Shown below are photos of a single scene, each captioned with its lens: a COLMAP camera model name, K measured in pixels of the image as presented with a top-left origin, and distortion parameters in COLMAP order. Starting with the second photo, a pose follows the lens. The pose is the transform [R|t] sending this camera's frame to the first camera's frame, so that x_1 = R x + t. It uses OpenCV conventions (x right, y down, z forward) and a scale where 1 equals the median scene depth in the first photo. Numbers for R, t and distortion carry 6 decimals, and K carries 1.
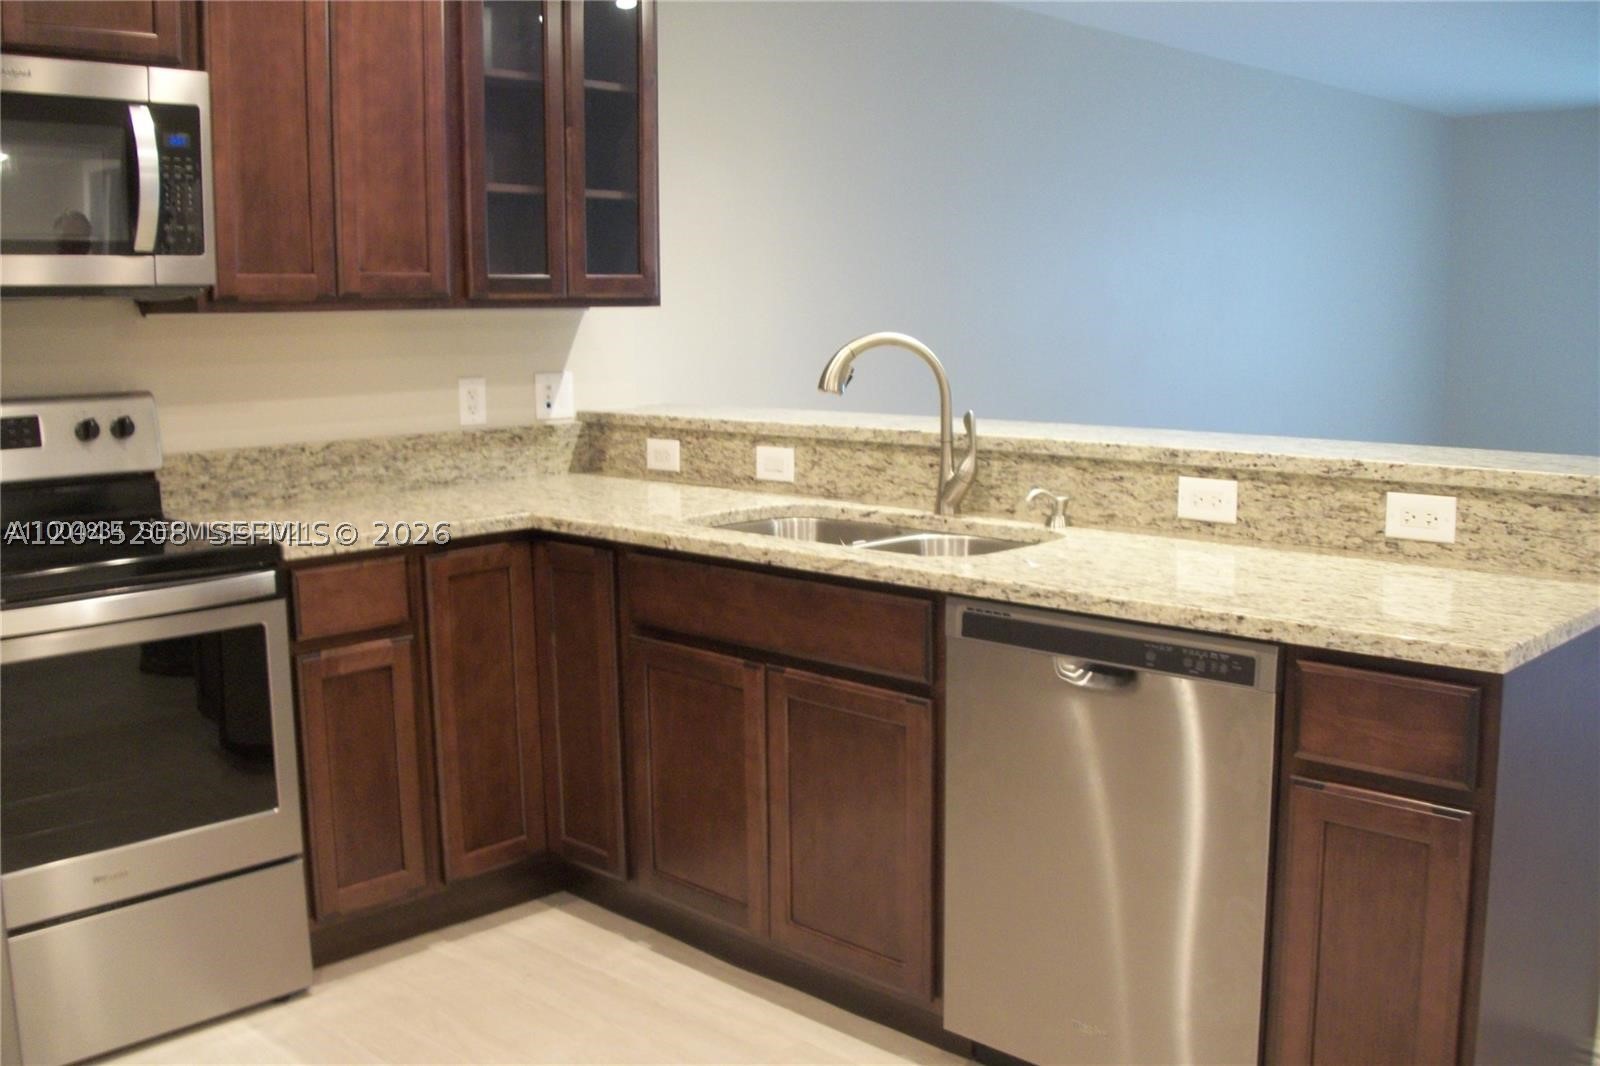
lens RADIAL K [[1533.4, 0, 806.1], [0, 1533.4, 514.6], [0, 0, 1]] dist [-0.163193, 0.101030]
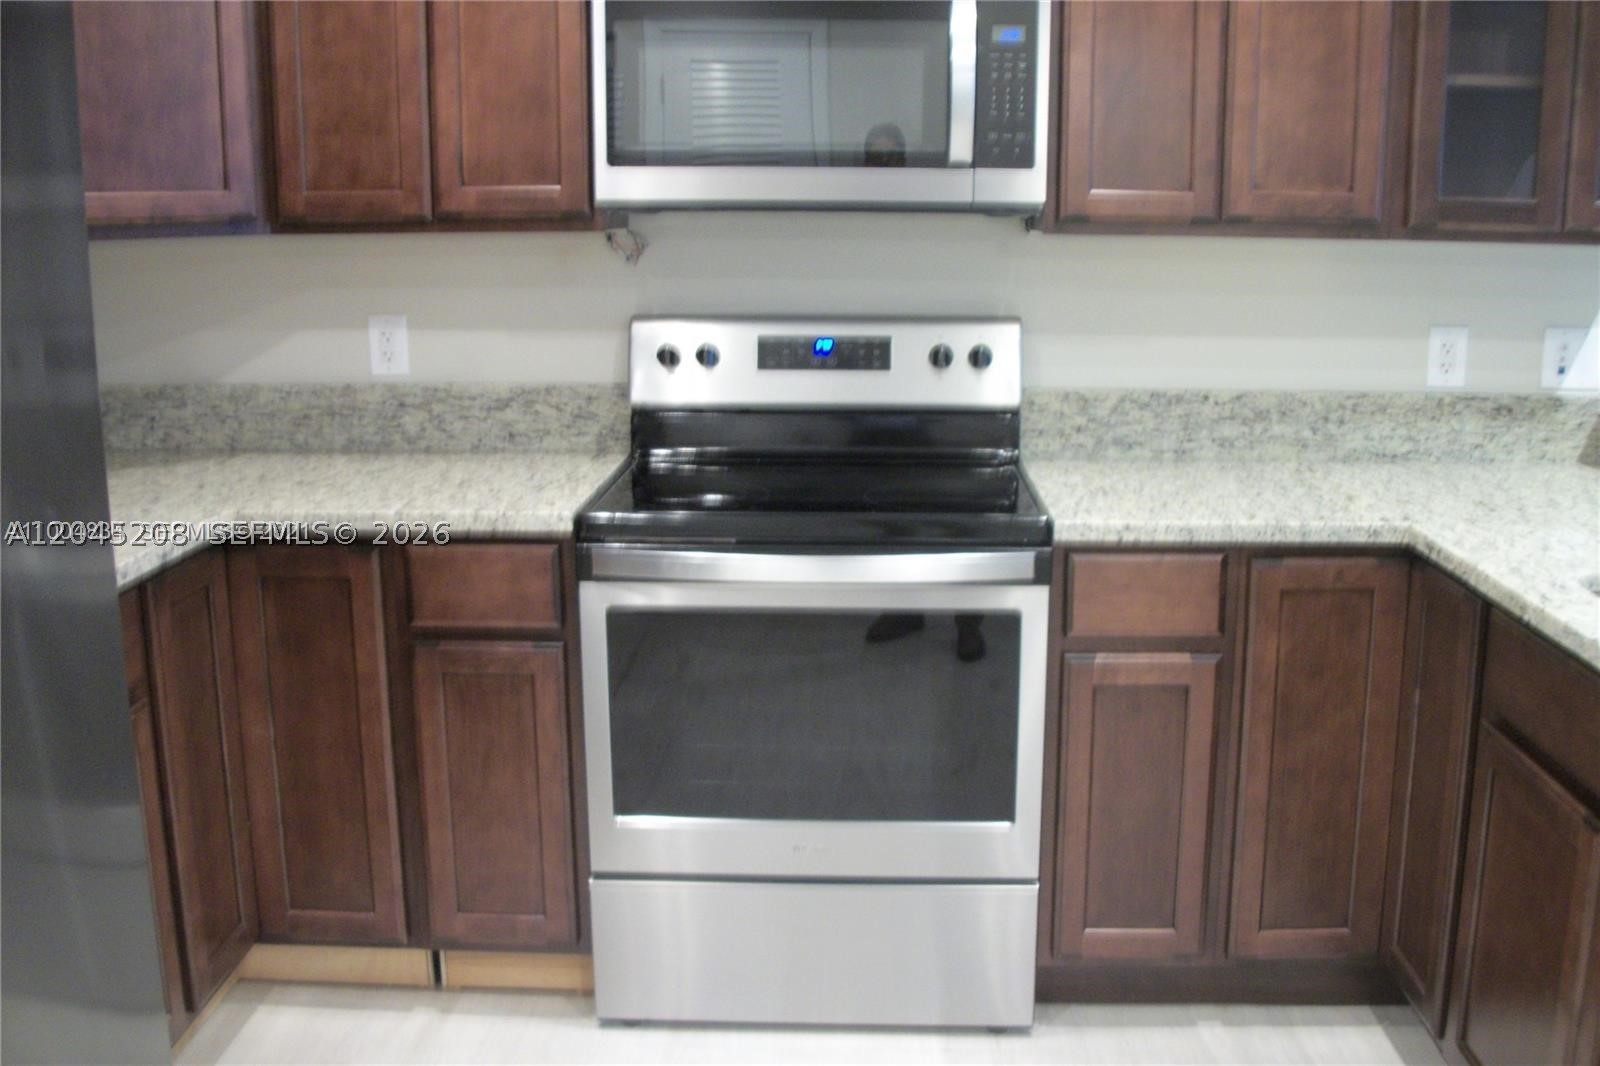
lens RADIAL K [[1533.4, 0, 806.1], [0, 1533.4, 514.6], [0, 0, 1]] dist [-0.163193, 0.101030]
pose [[0.670382, 0.160651, -0.724416, 0.142055], [-0.104344, 0.986991, 0.122319, -0.060474], [0.734643, -0.006412, 0.678424, 0.269126]]
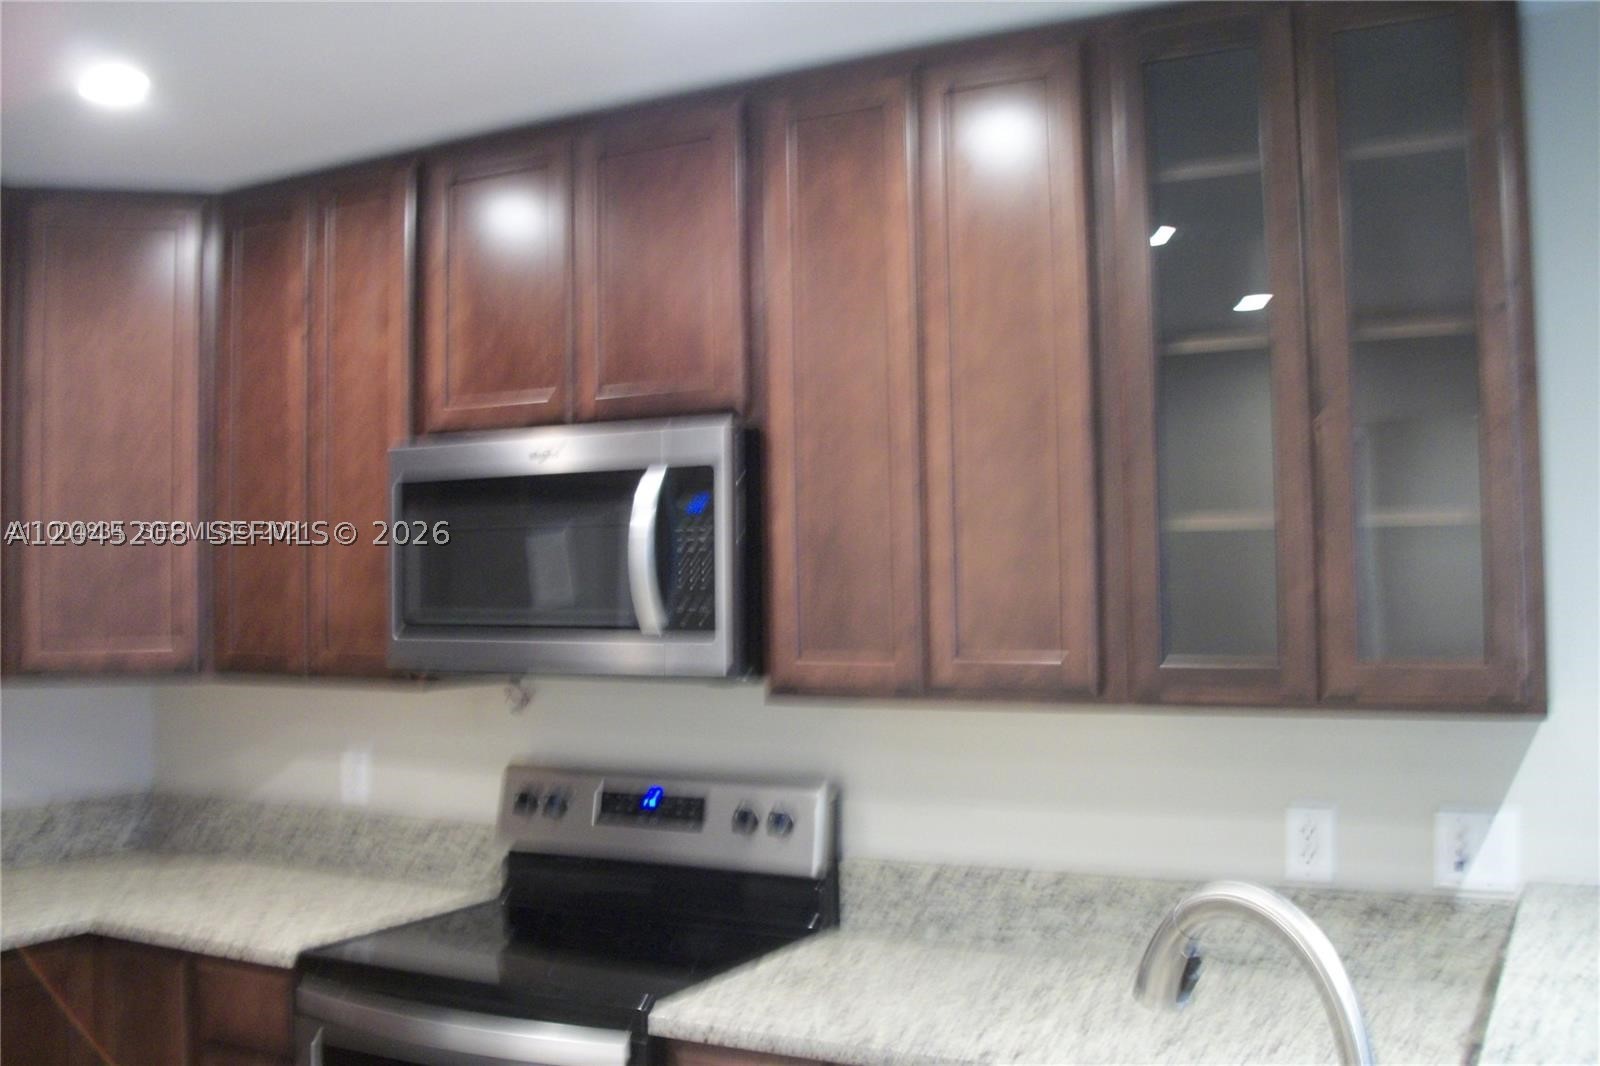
lens RADIAL K [[1533.4, 0, 806.1], [0, 1533.4, 514.6], [0, 0, 1]] dist [-0.163193, 0.101030]
pose [[0.283684, -0.044487, -0.957885, 0.366832], [-0.116542, 0.989919, -0.080489, -0.152304], [0.951809, 0.134468, 0.275640, 0.683615]]
